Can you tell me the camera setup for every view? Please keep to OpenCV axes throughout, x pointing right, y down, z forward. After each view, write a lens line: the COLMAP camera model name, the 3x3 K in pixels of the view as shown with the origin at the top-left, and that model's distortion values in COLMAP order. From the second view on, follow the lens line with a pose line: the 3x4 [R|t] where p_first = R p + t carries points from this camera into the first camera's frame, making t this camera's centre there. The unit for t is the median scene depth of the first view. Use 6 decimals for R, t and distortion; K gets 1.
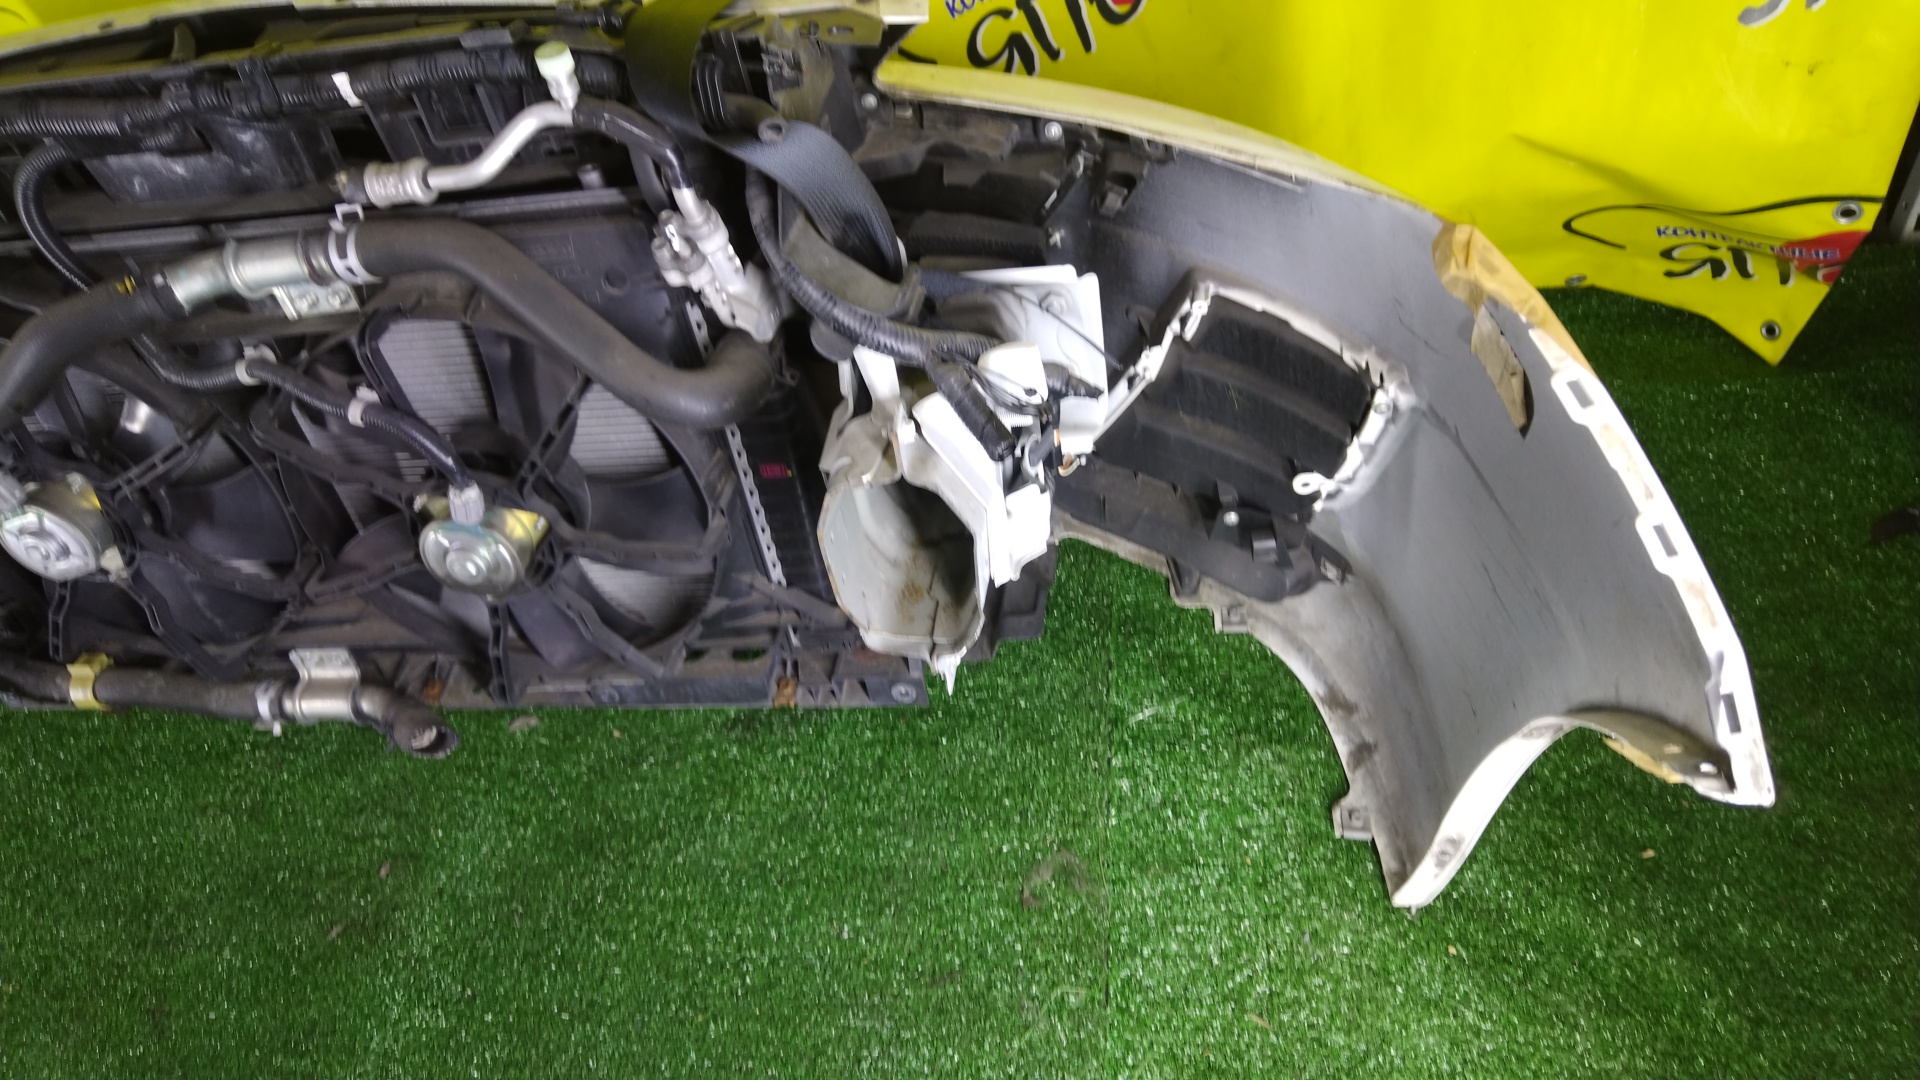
lens RADIAL K [[1327.9, 0, 954.3], [0, 1327.9, 545.4], [0, 0, 1]] dist [-0.020015, 0.029931]
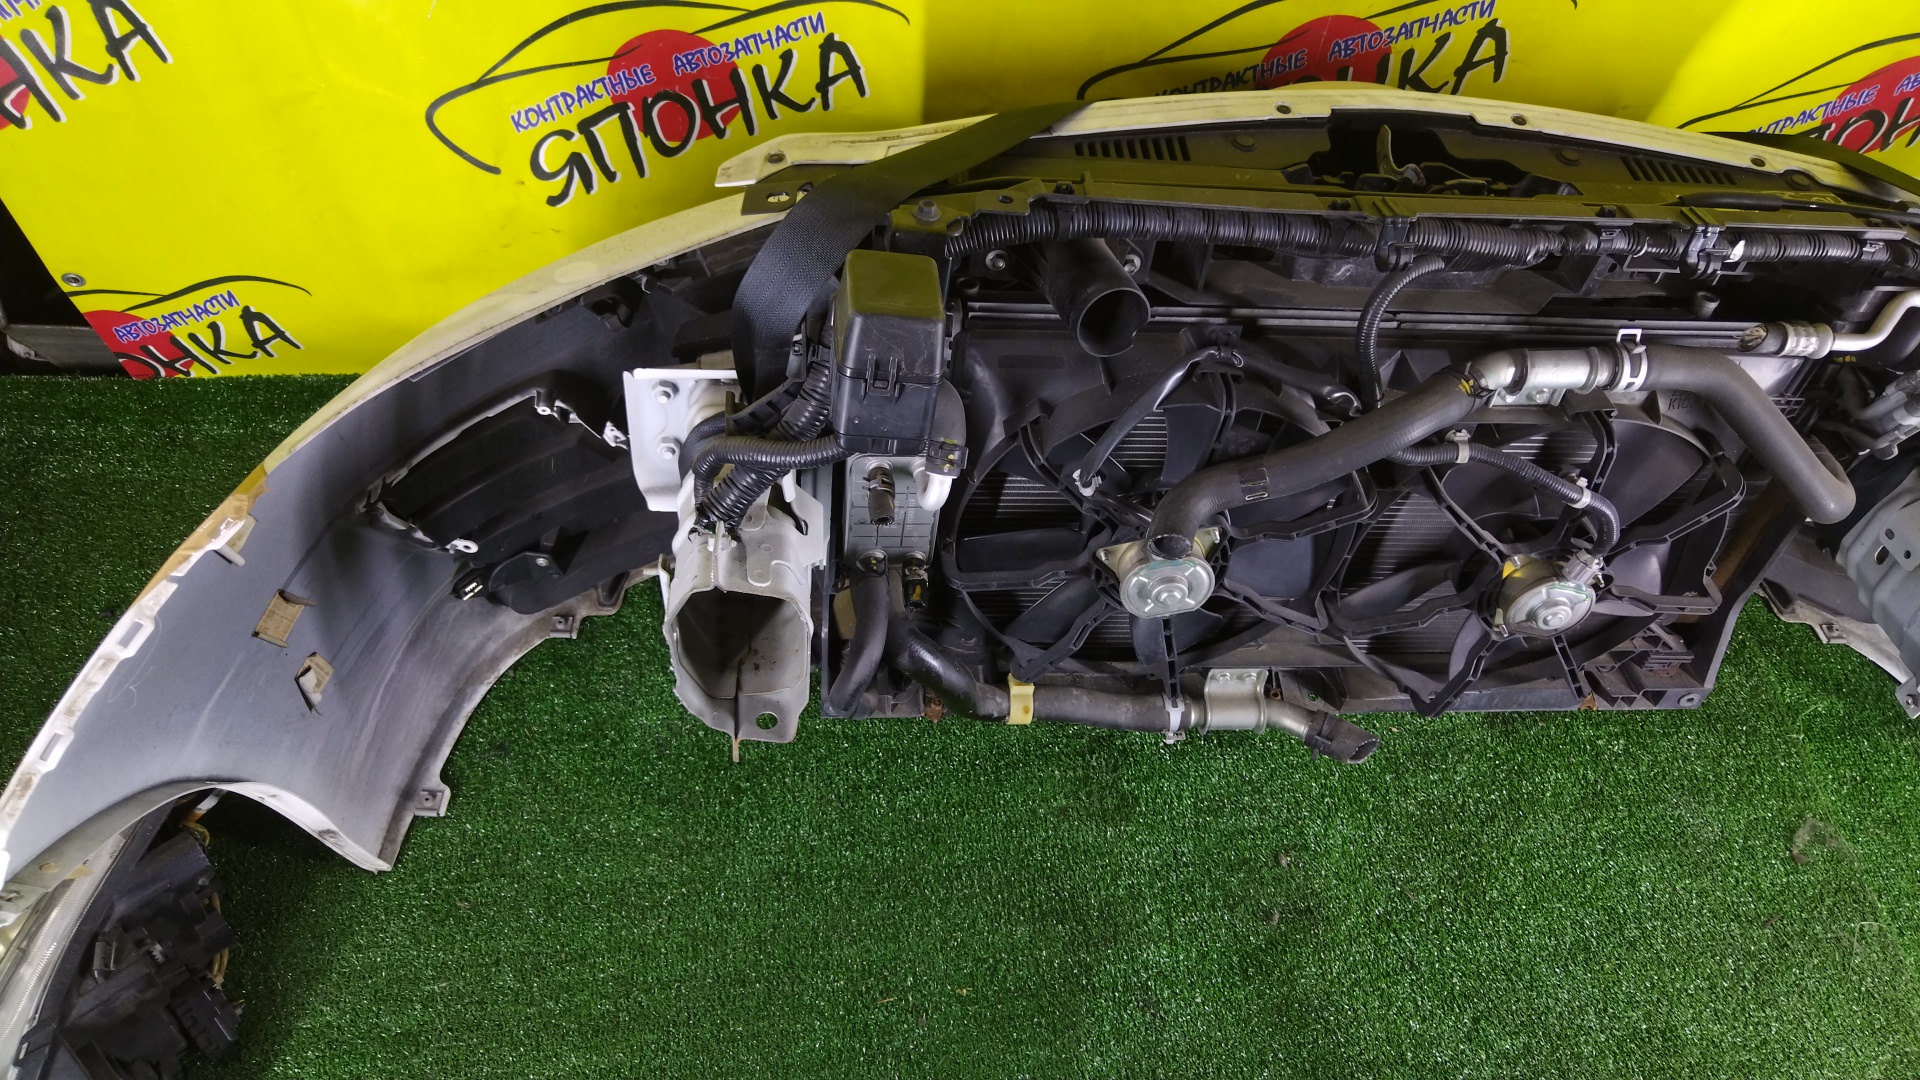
lens RADIAL K [[1327.9, 0, 954.3], [0, 1327.9, 545.4], [0, 0, 1]] dist [-0.020015, 0.029931]
pose [[0.945975, 0.015728, 0.323857, -1.112462], [-0.041801, 0.996403, 0.073709, -0.098601], [-0.321533, -0.083264, 0.943231, 0.047778]]
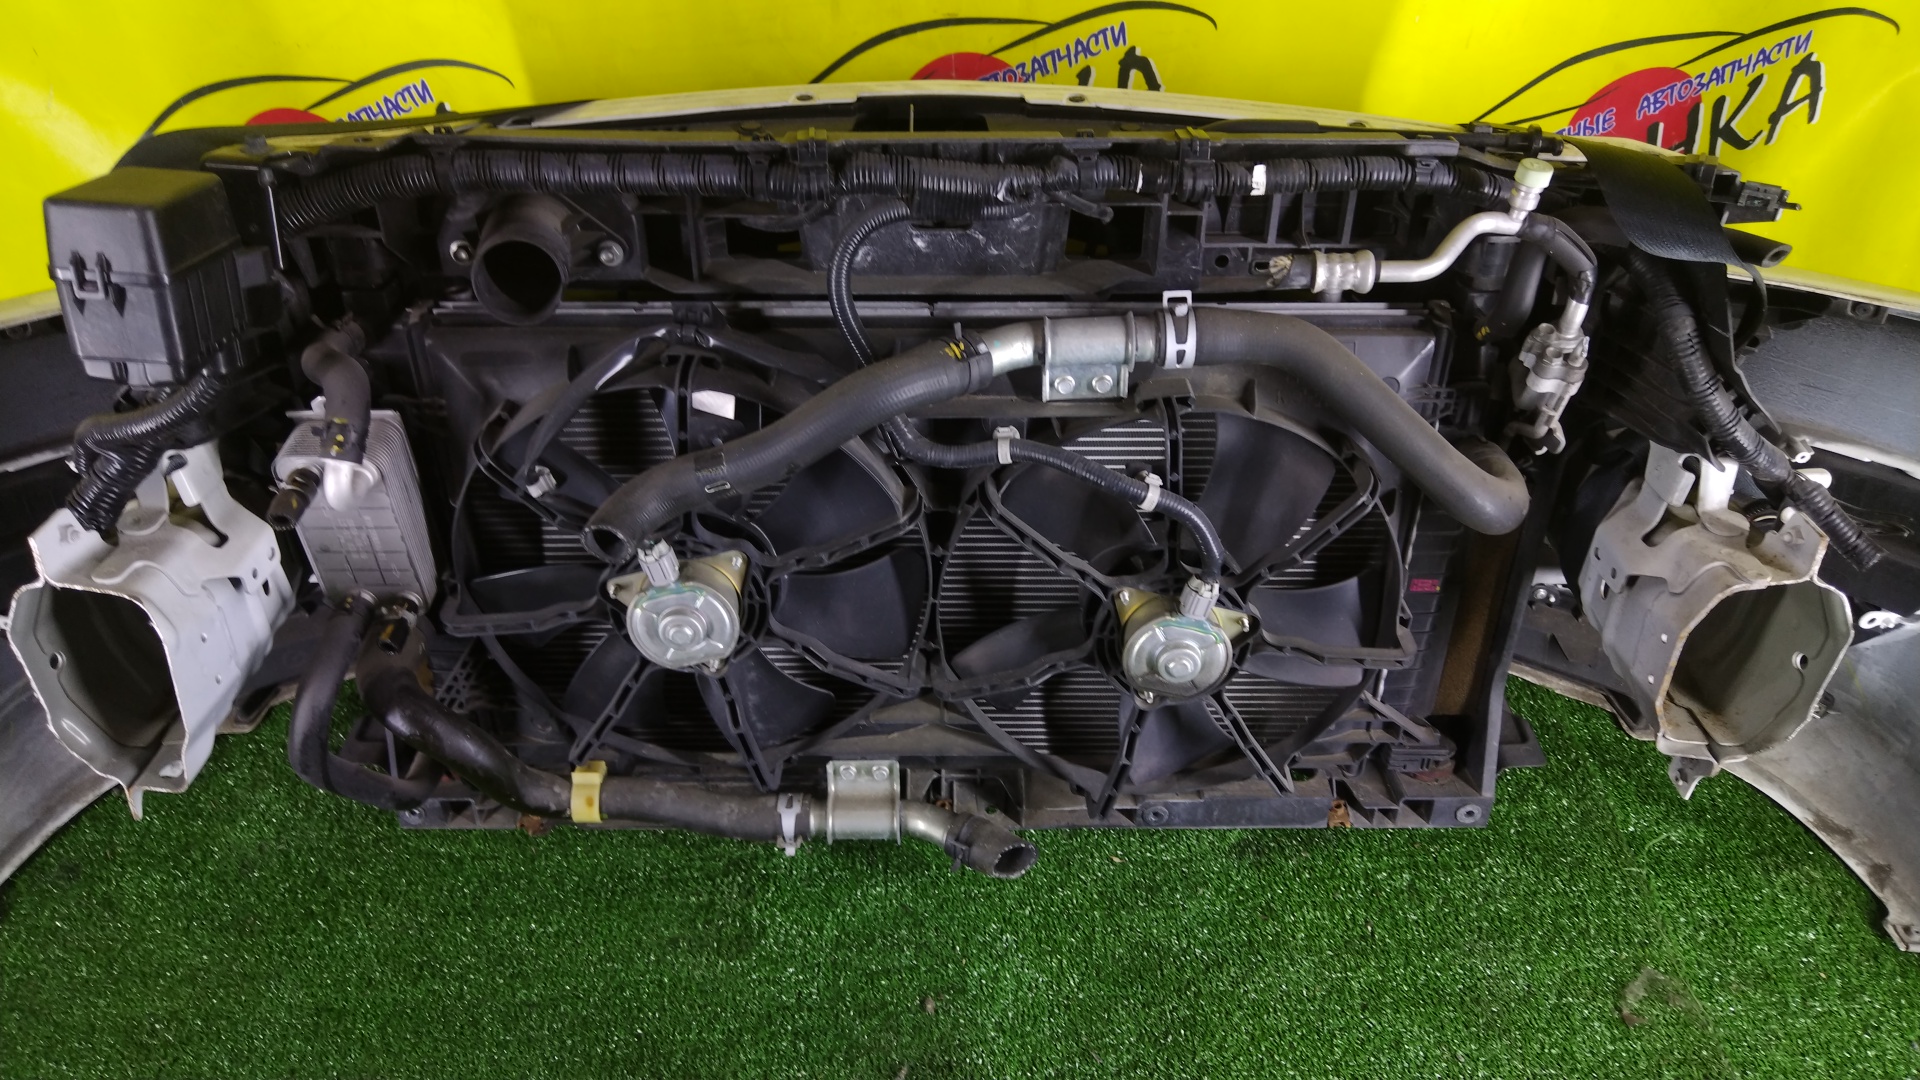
lens RADIAL K [[1327.9, 0, 954.3], [0, 1327.9, 545.4], [0, 0, 1]] dist [-0.020015, 0.029931]
pose [[0.977142, 0.057518, 0.204660, -0.645470], [-0.027255, 0.988653, -0.147727, 0.069116], [-0.210834, 0.138773, 0.967621, 0.069824]]
